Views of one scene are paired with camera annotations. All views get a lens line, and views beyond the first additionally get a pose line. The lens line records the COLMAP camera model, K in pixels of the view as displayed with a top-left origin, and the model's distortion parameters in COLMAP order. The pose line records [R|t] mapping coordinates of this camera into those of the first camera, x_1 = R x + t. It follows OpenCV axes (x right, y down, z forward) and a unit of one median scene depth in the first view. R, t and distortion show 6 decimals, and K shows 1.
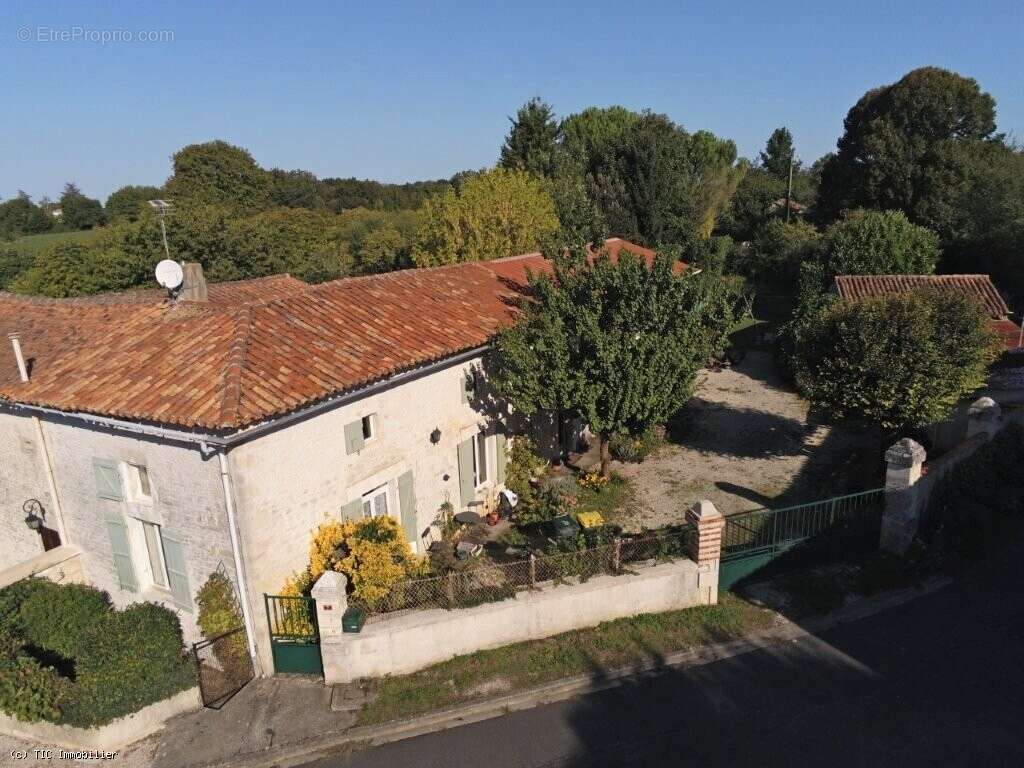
lens RADIAL K [[639.1, 0, 504.7], [0, 639.1, 384.0], [0, 0, 1]] dist [0.000177, 0.000058]
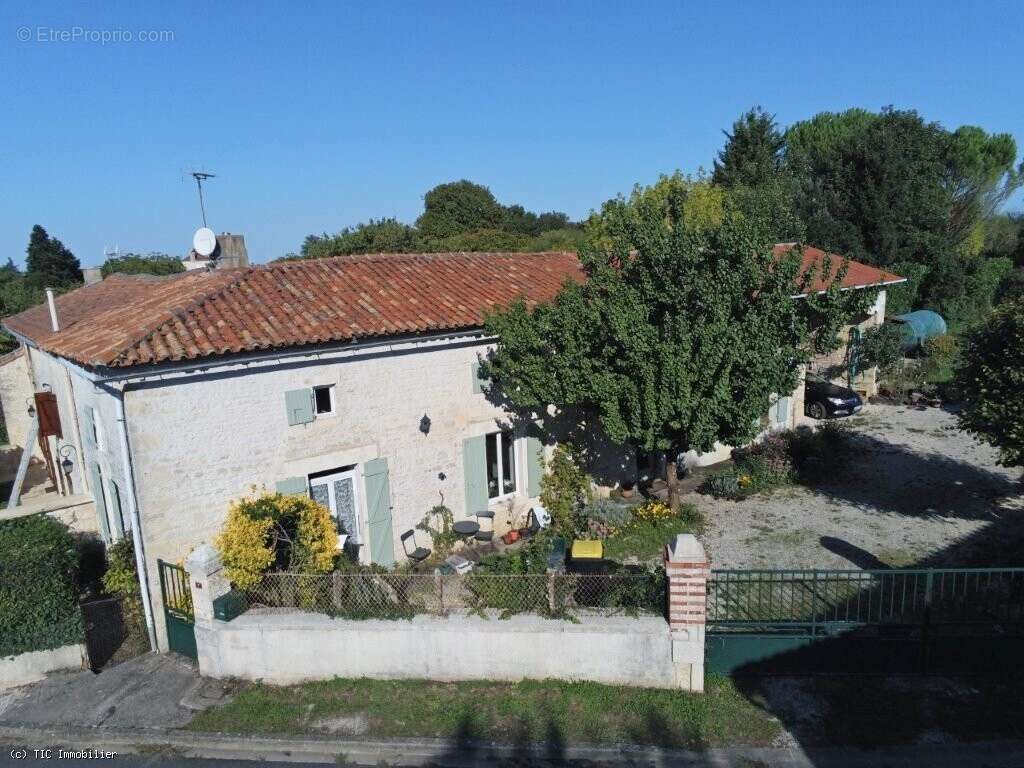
lens RADIAL K [[639.1, 0, 519.8], [0, 639.1, 387.9], [0, 0, 1]] dist [0.000177, 0.000058]
pose [[0.931626, 0.067533, -0.357088, 0.322700], [-0.088349, 0.995192, -0.042287, 0.058691], [0.352515, 0.070944, 0.933113, 0.238045]]
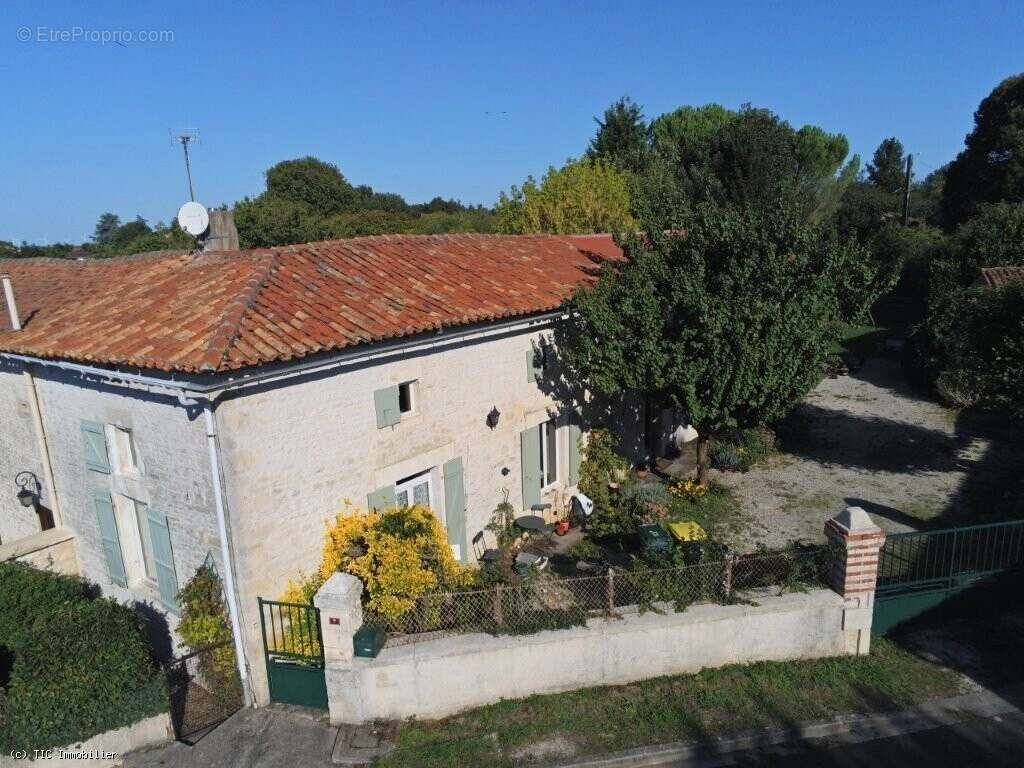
lens RADIAL K [[639.1, 0, 510.3], [0, 639.1, 386.0], [0, 0, 1]] dist [0.000177, 0.000058]
pose [[0.992846, 0.027102, -0.116285, 0.006640], [-0.031369, 0.998894, -0.035020, 0.069743], [0.115207, 0.038417, 0.992598, 0.199357]]
